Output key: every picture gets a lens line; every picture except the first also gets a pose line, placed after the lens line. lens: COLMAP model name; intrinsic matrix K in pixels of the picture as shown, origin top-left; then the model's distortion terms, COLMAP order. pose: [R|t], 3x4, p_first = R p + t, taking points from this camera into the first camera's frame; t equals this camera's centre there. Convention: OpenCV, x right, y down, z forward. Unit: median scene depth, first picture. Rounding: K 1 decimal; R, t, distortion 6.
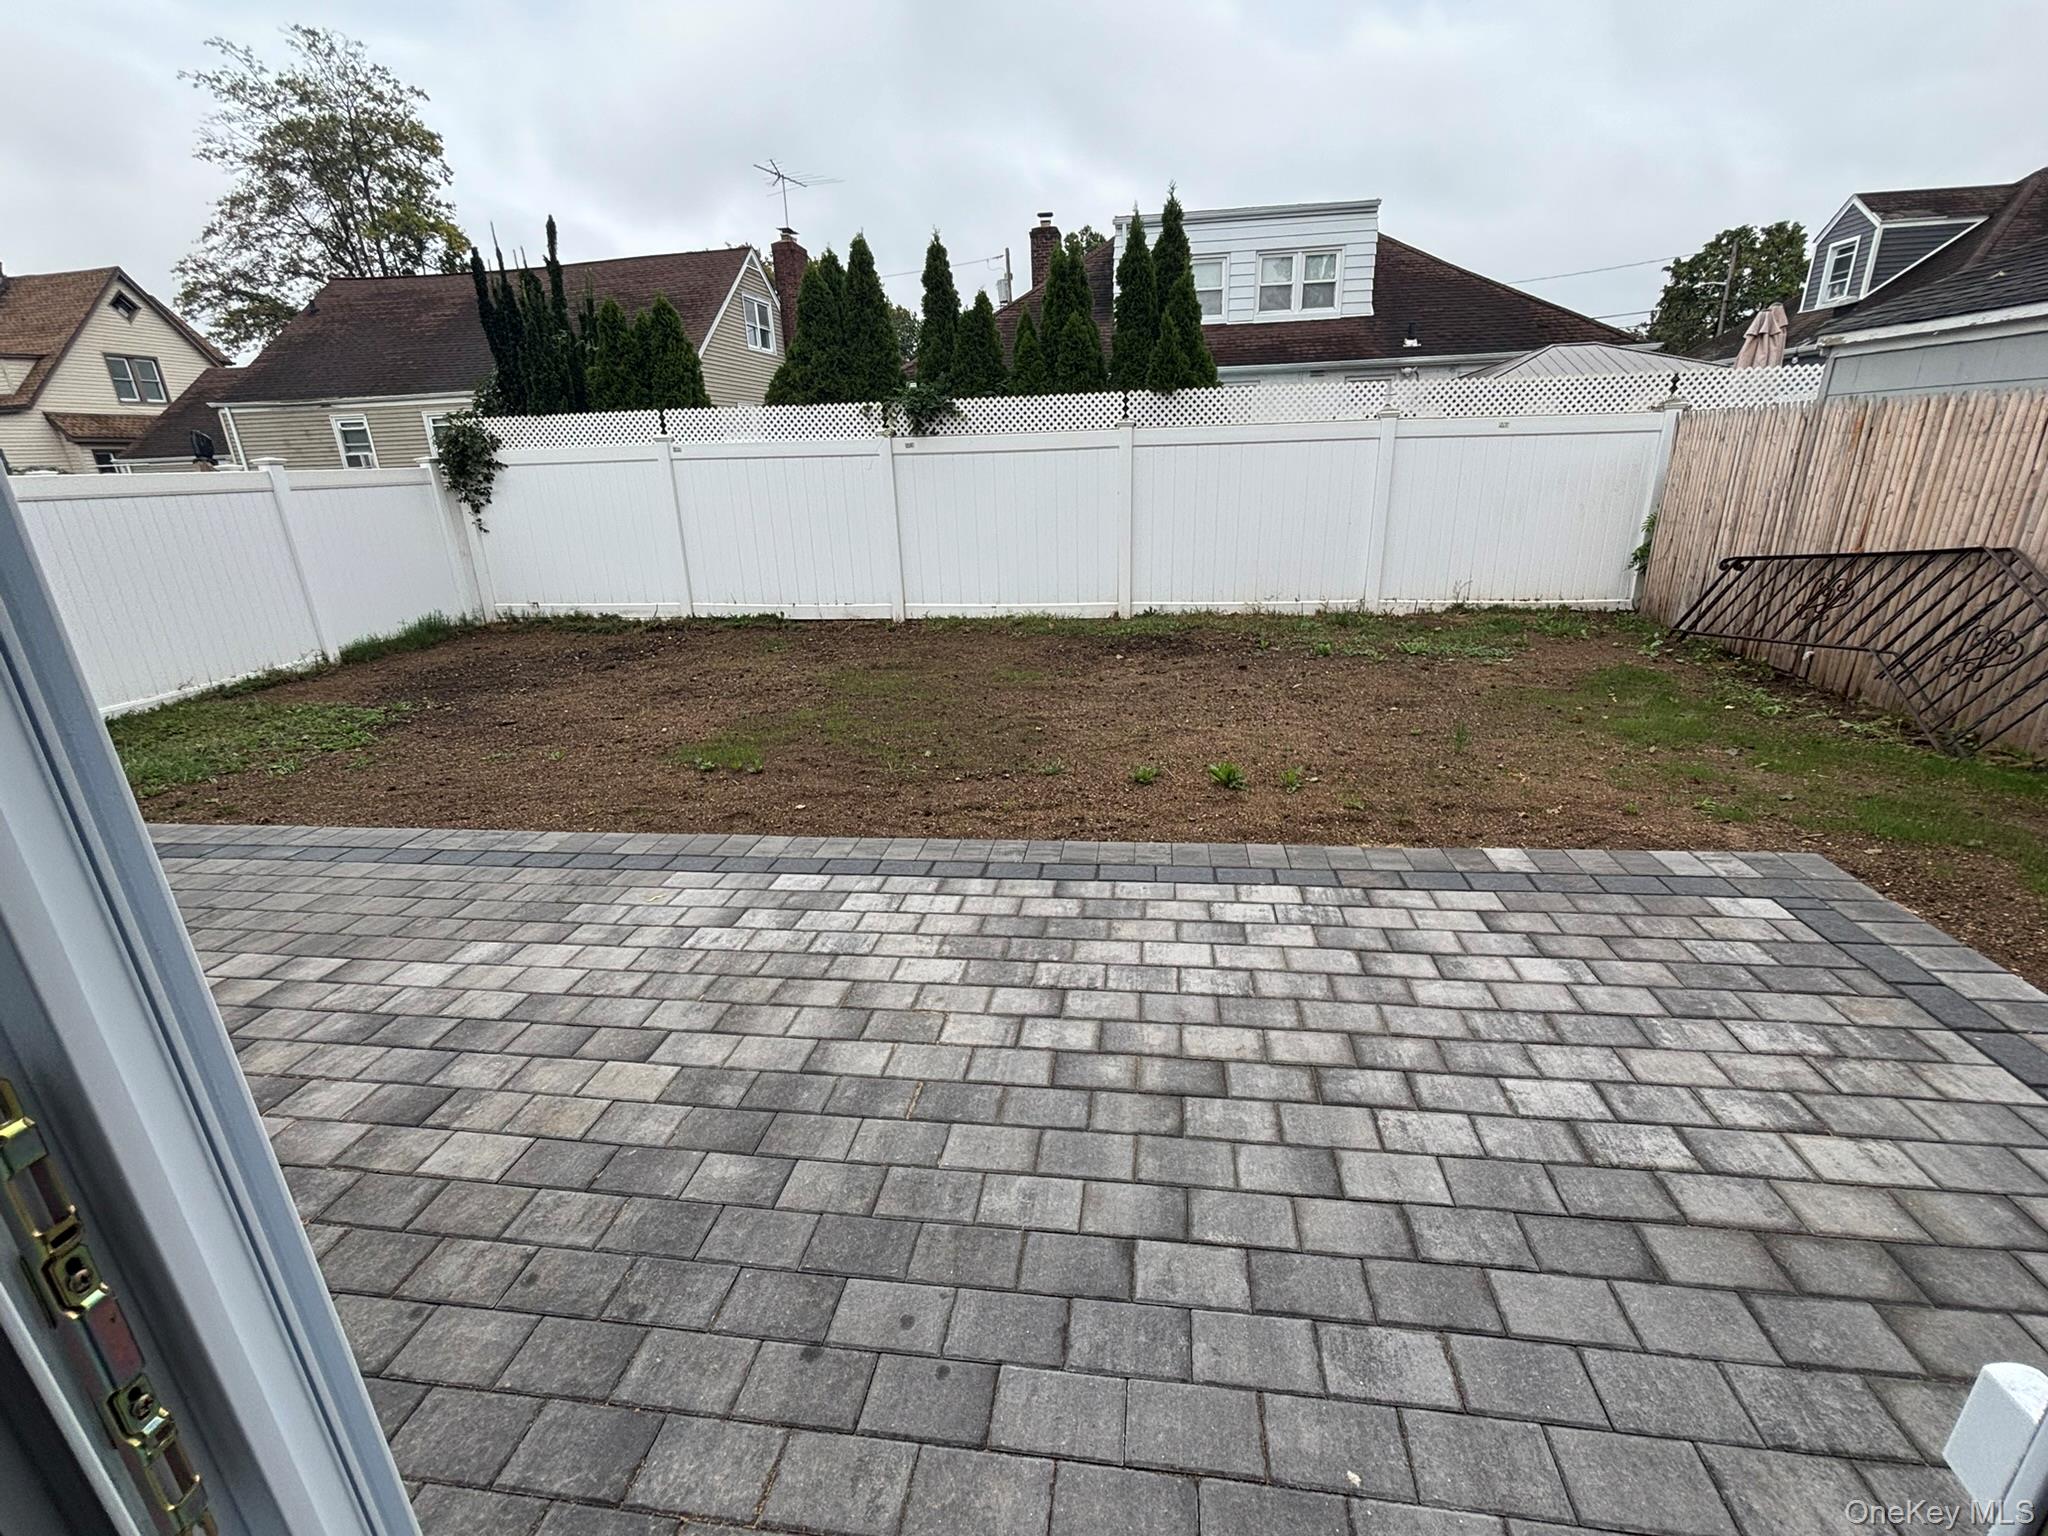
lens RADIAL K [[898.4, 0, 1027.3], [0, 898.4, 779.9], [0, 0, 1]] dist [-0.008547, 0.001936]
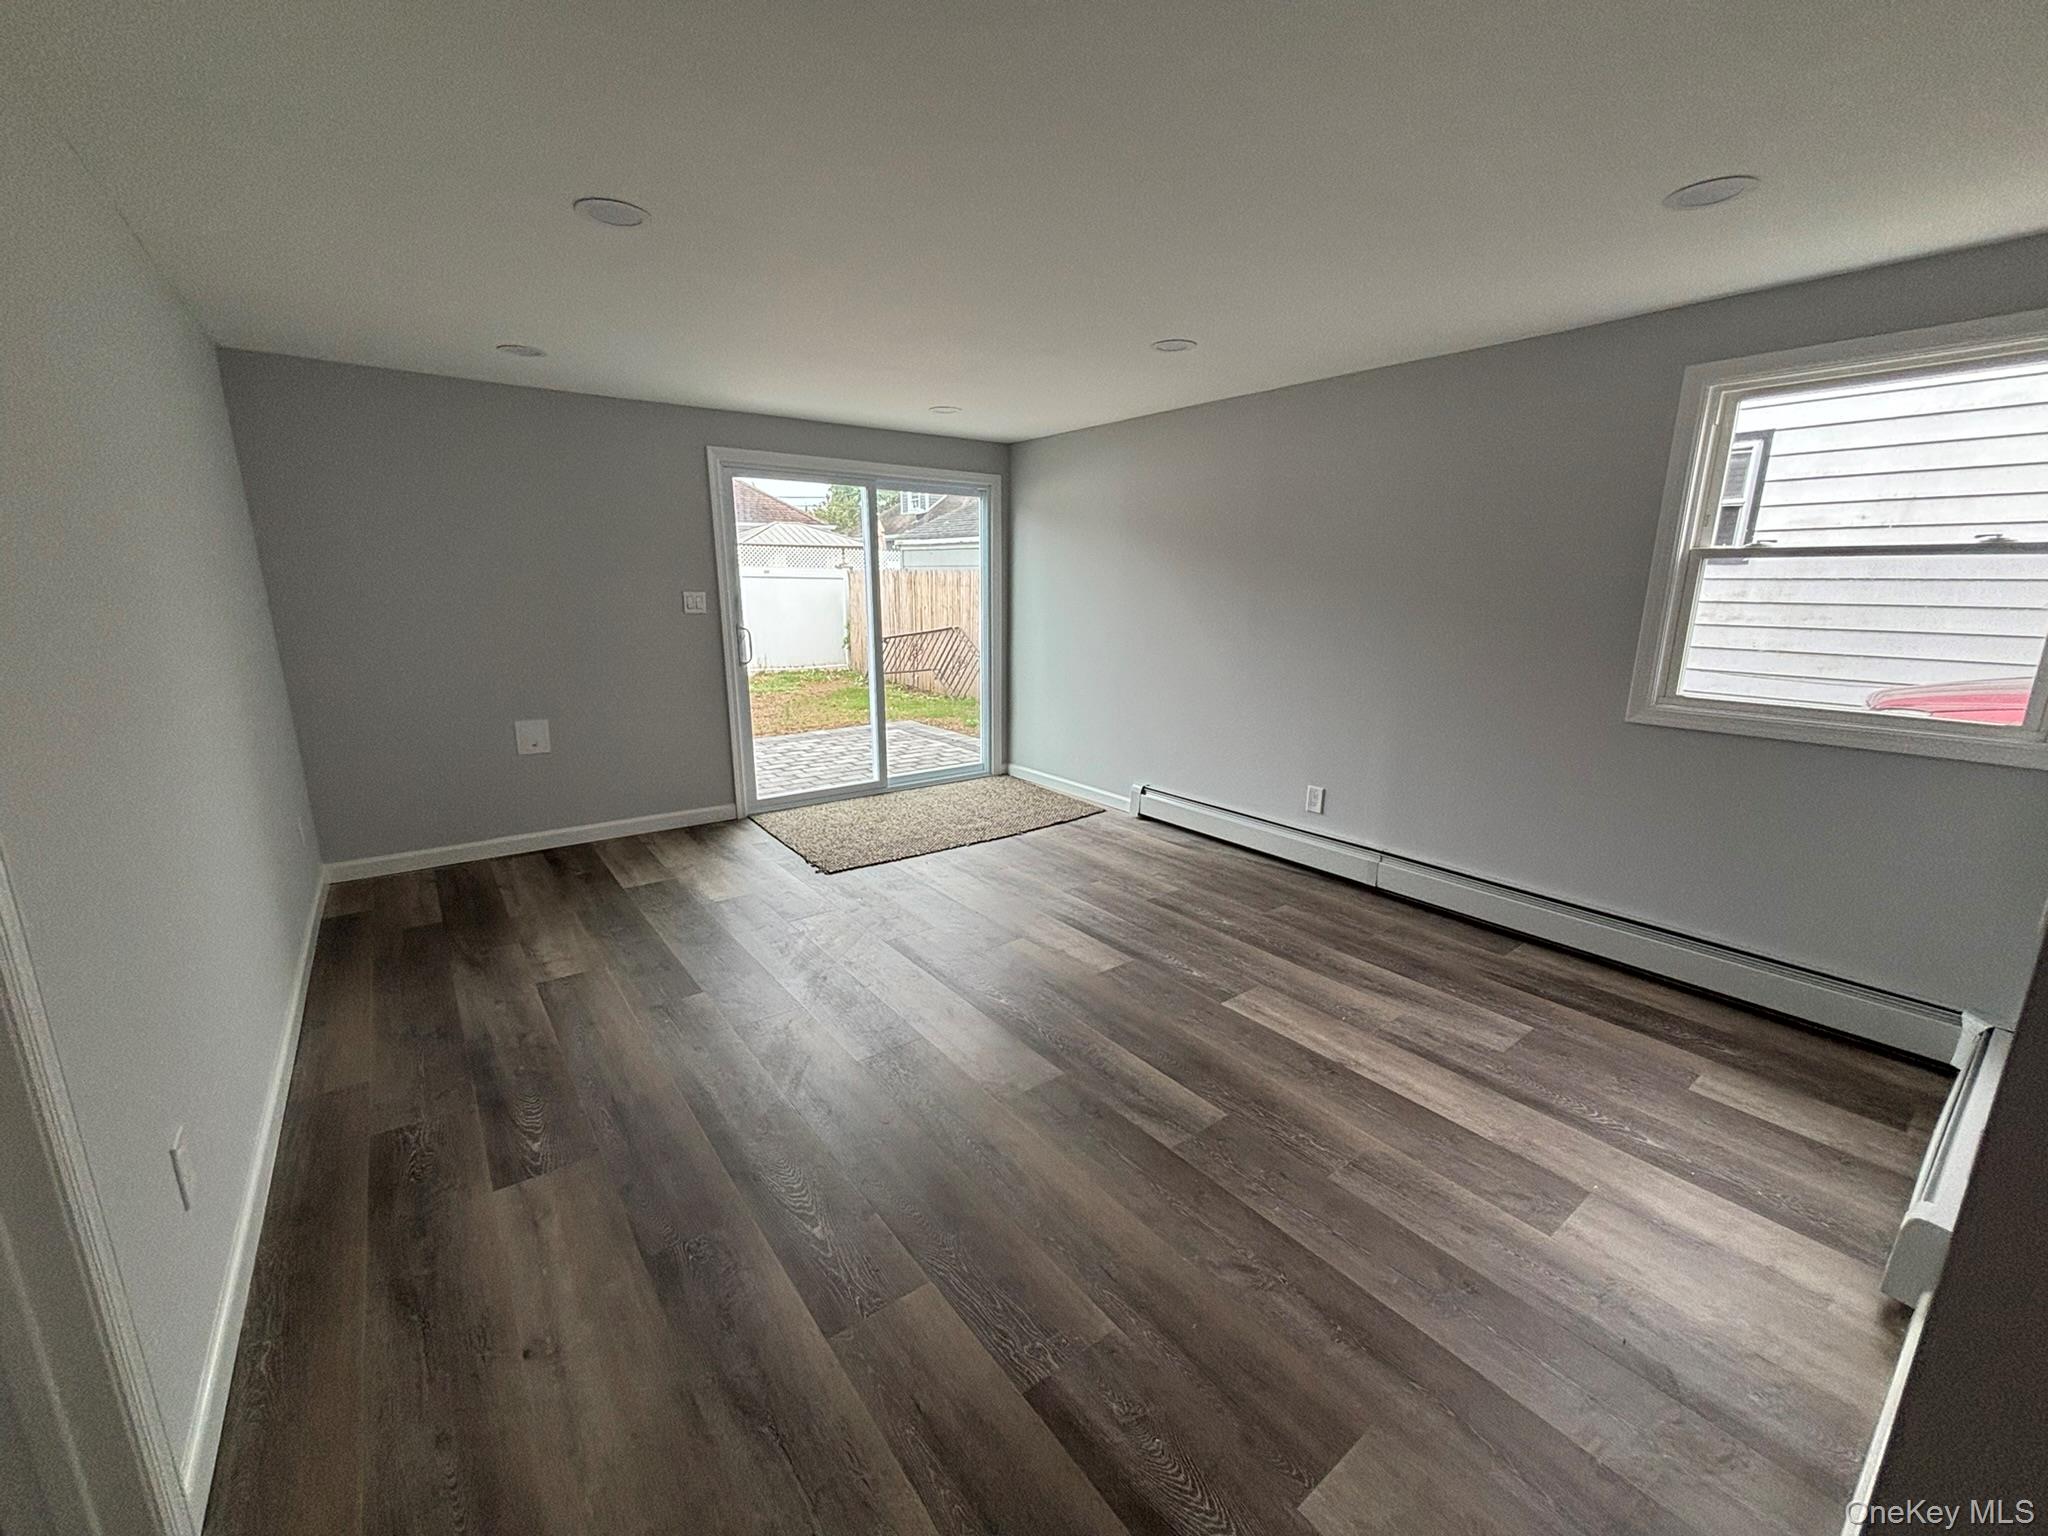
lens RADIAL K [[825.2, 0, 1022.8], [0, 825.2, 769.1], [0, 0, 1]] dist [0.004604, -0.001374]
pose [[0.707203, -0.119872, 0.696775, -0.935411], [0.210063, 0.976643, -0.045187, 0.526724], [-0.675083, 0.178323, 0.715865, -1.411267]]
